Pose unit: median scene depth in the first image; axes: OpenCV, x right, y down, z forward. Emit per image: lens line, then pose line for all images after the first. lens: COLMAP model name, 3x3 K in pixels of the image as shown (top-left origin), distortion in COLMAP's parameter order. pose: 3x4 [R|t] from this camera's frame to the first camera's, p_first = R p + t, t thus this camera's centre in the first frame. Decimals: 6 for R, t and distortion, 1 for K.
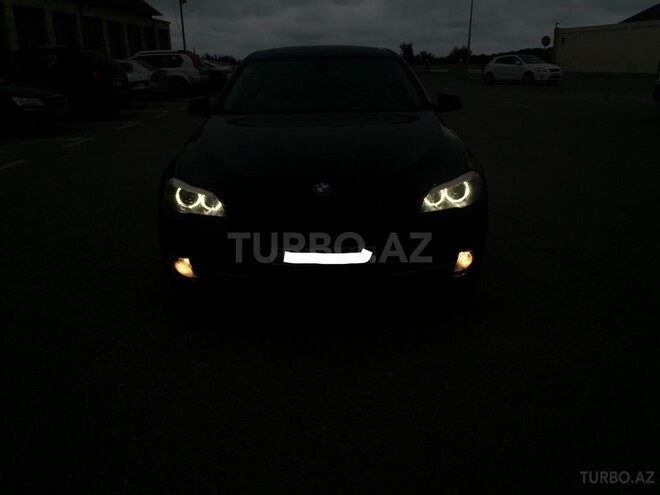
lens RADIAL K [[564.4, 0, 330.0], [0, 564.4, 247.5], [0, 0, 1]] dist [0.104776, -0.147951]
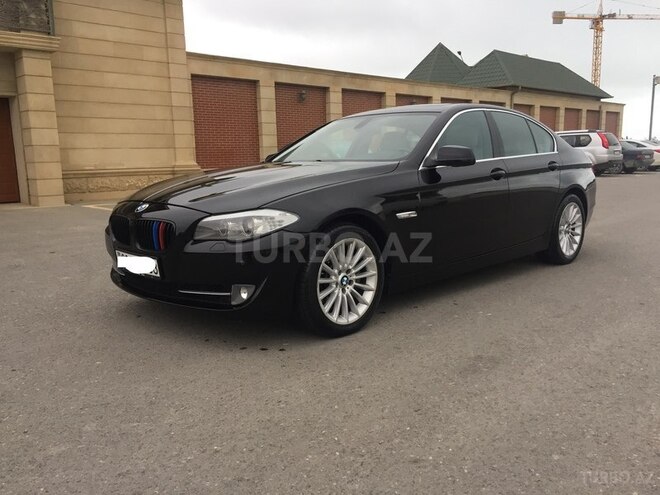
lens RADIAL K [[560.3, 0, 330.0], [0, 560.3, 247.5], [0, 0, 1]] dist [0.103928, -0.137535]
pose [[0.692509, 0.118415, -0.711624, 0.141692], [-0.216415, 0.975104, -0.048344, -0.007878], [0.688183, 0.187485, 0.700895, 0.056315]]
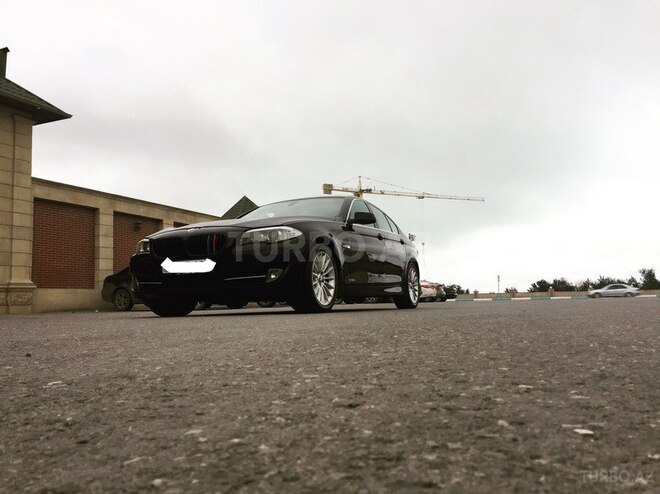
lens RADIAL K [[560.3, 0, 330.0], [0, 560.3, 247.0], [0, 0, 1]] dist [0.103928, -0.137535]
pose [[0.907584, -0.050960, -0.416766, 0.143646], [-0.118446, 0.921217, -0.370579, 0.068857], [0.402817, 0.385696, 0.830046, -0.037555]]
